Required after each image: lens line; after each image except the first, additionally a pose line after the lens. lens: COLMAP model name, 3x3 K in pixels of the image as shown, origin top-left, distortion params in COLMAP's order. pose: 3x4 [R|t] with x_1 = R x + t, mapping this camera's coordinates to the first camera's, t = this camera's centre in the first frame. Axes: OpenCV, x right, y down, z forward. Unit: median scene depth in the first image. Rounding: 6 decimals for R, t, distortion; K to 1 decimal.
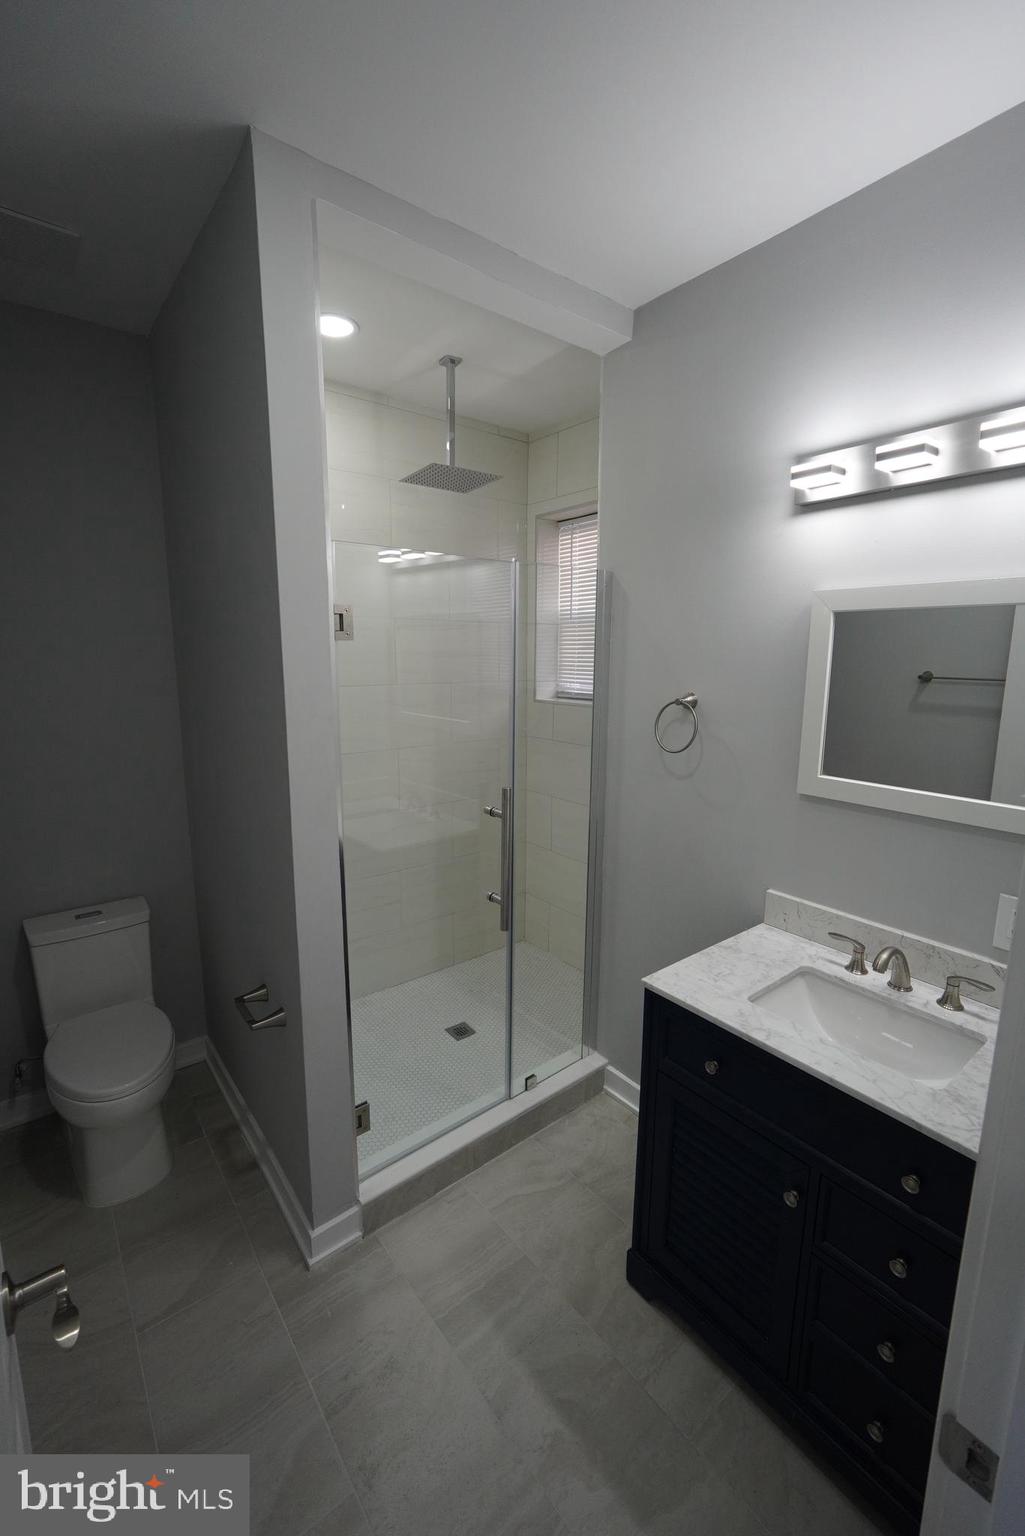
lens RADIAL K [[652.1, 0, 512.5], [0, 652.1, 768.0], [0, 0, 1]] dist [0.010413, 0.000019]
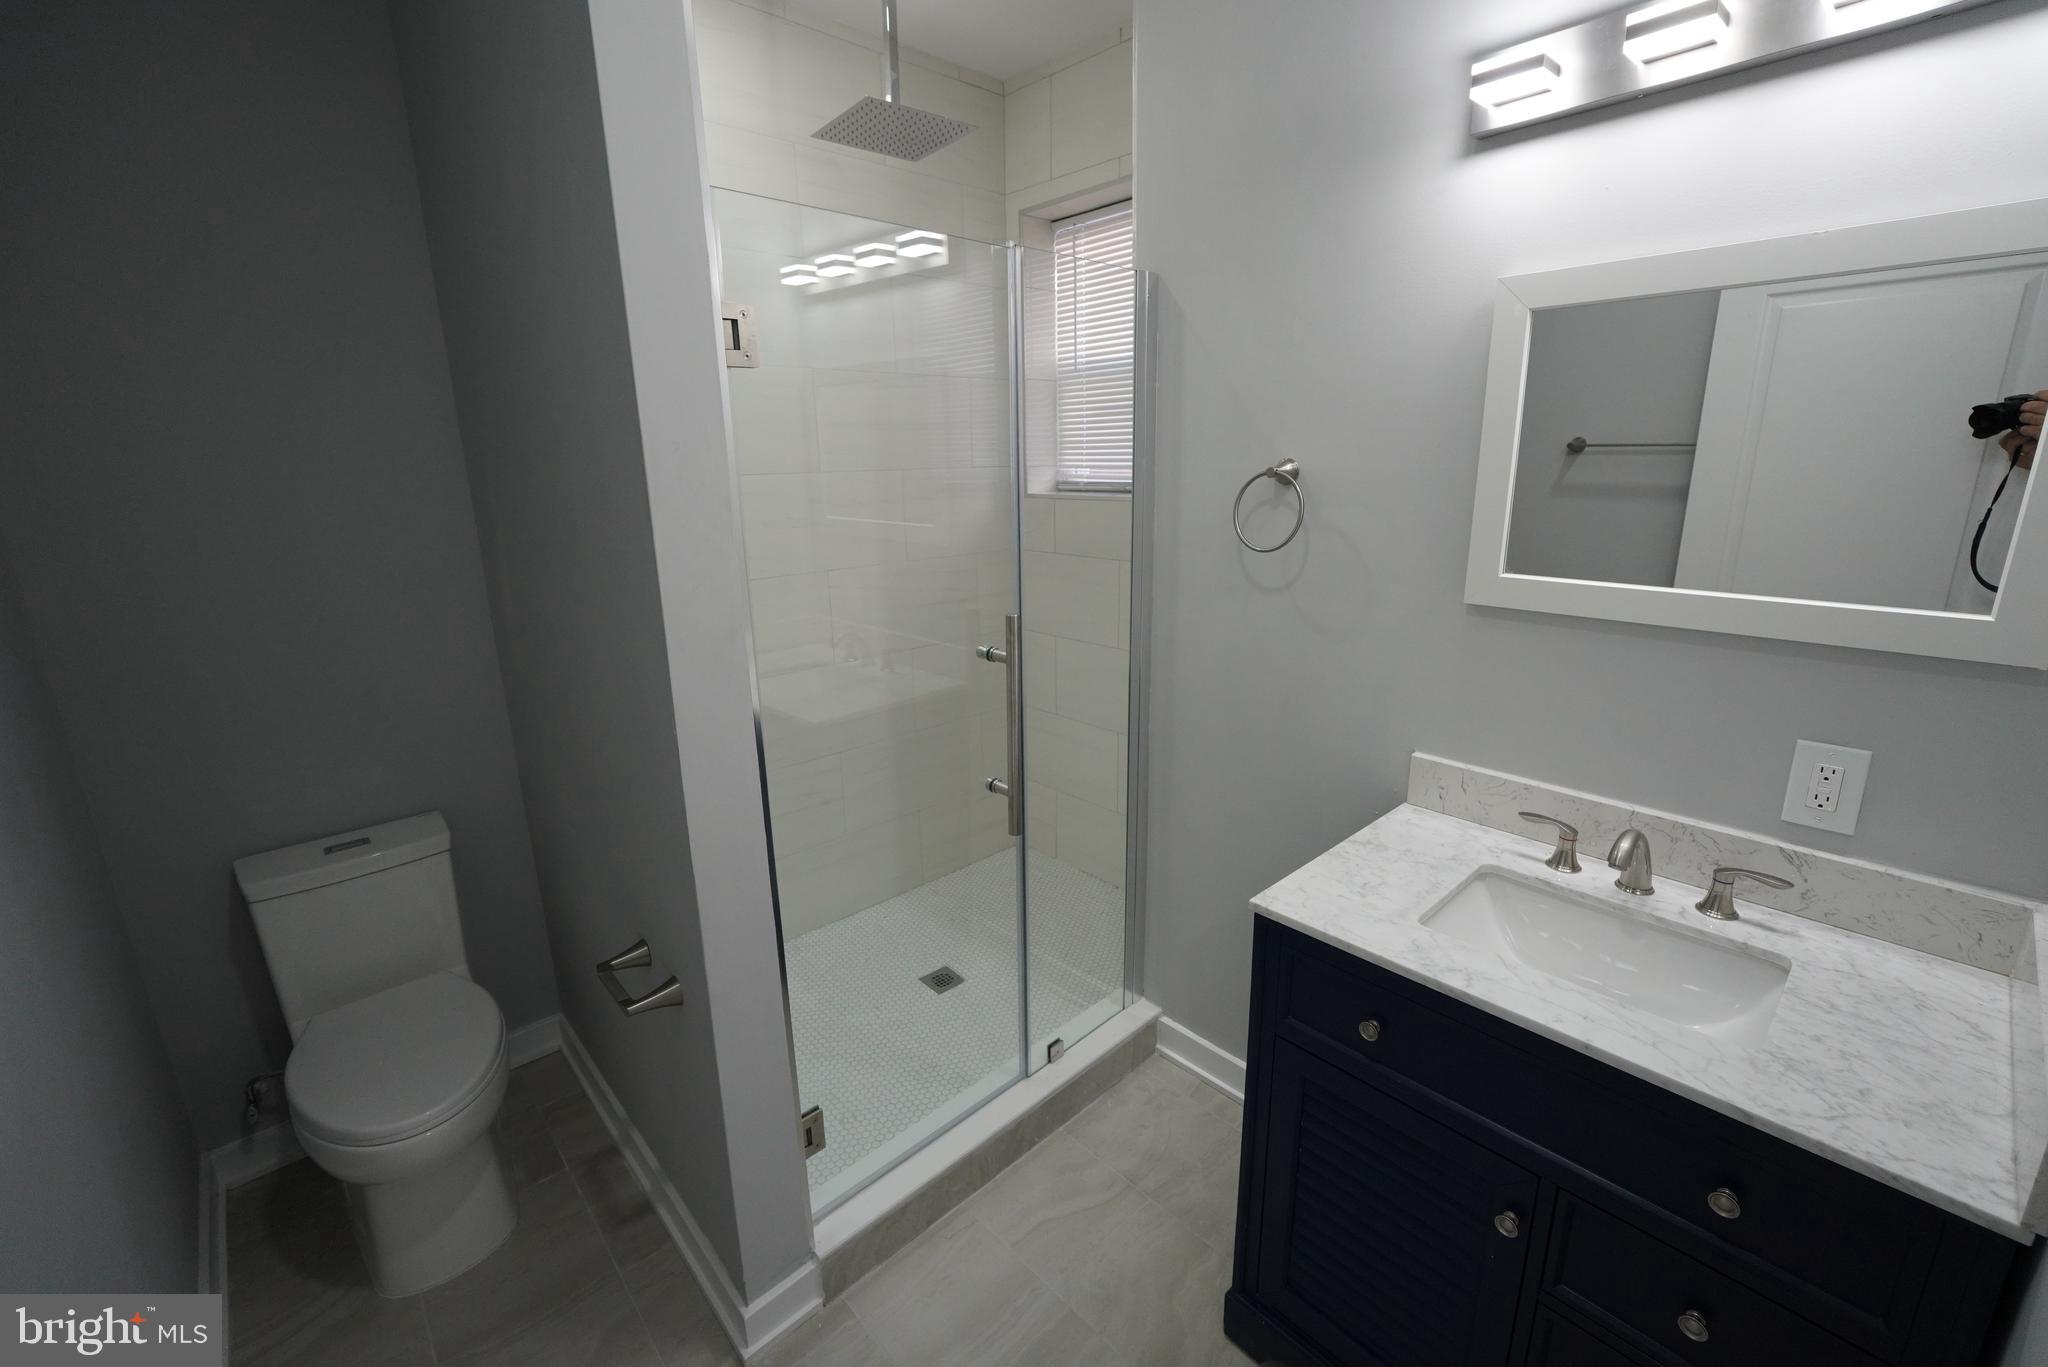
lens RADIAL K [[869.5, 0, 1030.1], [0, 869.5, 670.5], [0, 0, 1]] dist [0.010413, 0.000019]
pose [[0.996776, -0.041749, 0.068511, -0.052586], [0.037035, 0.996951, 0.068682, 0.026717], [-0.071169, -0.065923, 0.995283, 0.147145]]
